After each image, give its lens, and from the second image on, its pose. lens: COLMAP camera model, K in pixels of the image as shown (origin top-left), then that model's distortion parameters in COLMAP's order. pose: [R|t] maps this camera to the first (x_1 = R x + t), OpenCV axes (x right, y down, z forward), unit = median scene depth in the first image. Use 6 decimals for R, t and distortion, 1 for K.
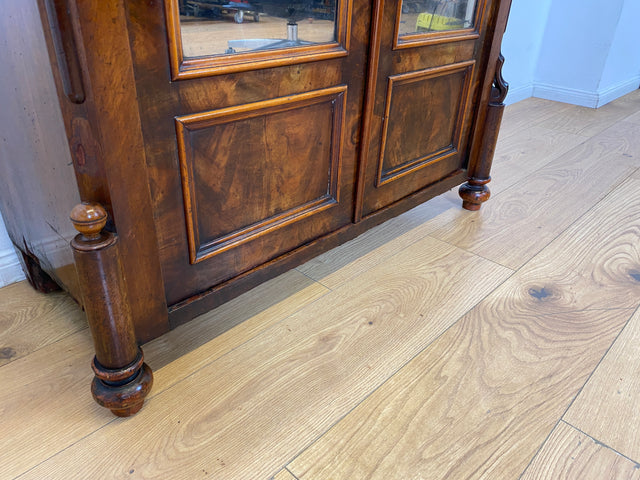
lens RADIAL K [[486.4, 0, 311.4], [0, 486.4, 239.7], [0, 0, 1]] dist [0.033457, -0.034353]
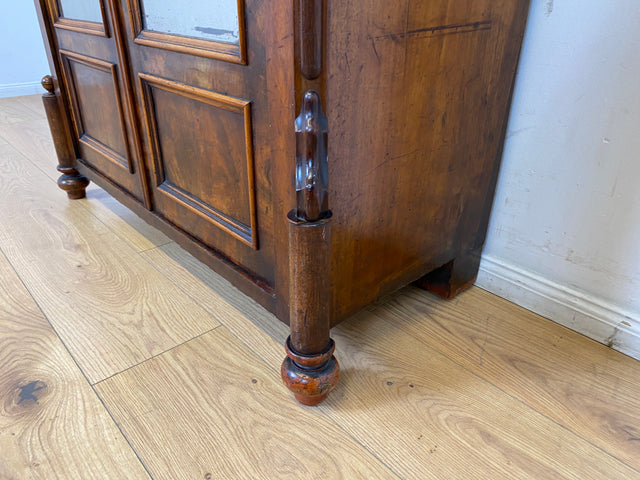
lens RADIAL K [[486.4, 0, 310.8], [0, 486.4, 234.6], [0, 0, 1]] dist [0.033457, -0.034353]
pose [[-0.067917, 0.420715, -0.904647, 1.238773], [-0.495454, 0.772810, 0.396599, -0.692707], [0.865975, 0.475146, 0.155958, 1.420008]]
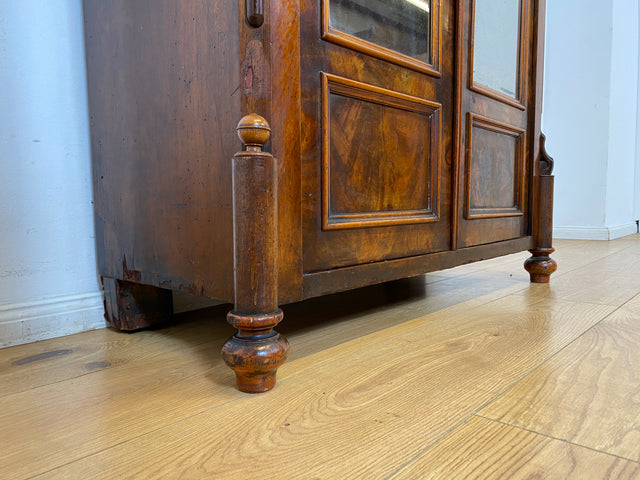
lens RADIAL K [[486.4, 0, 314.4], [0, 486.4, 247.9], [0, 0, 1]] dist [0.033457, -0.034353]
pose [[0.998511, -0.045348, 0.030328, -0.264230], [0.053785, 0.911333, -0.408141, 0.425218], [-0.009130, 0.409164, 0.912415, 0.124173]]
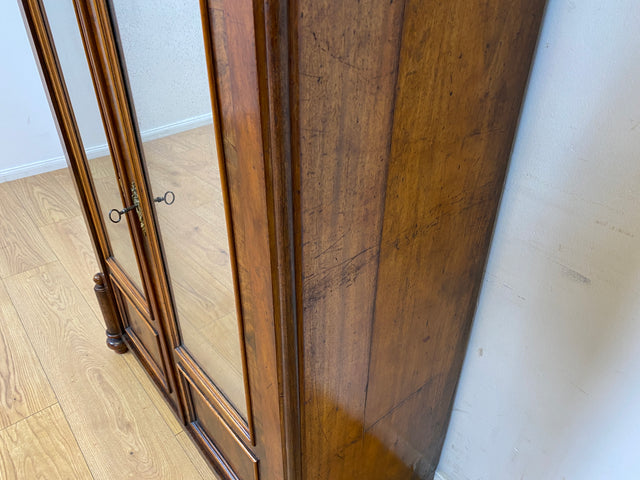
lens RADIAL K [[486.4, 0, 314.6], [0, 486.4, 242.9], [0, 0, 1]] dist [0.033457, -0.034353]
pose [[-0.103145, 0.520153, -0.847822, 1.142611], [-0.492933, 0.713606, 0.497779, -1.501611], [0.863932, 0.469263, 0.182795, 1.024136]]
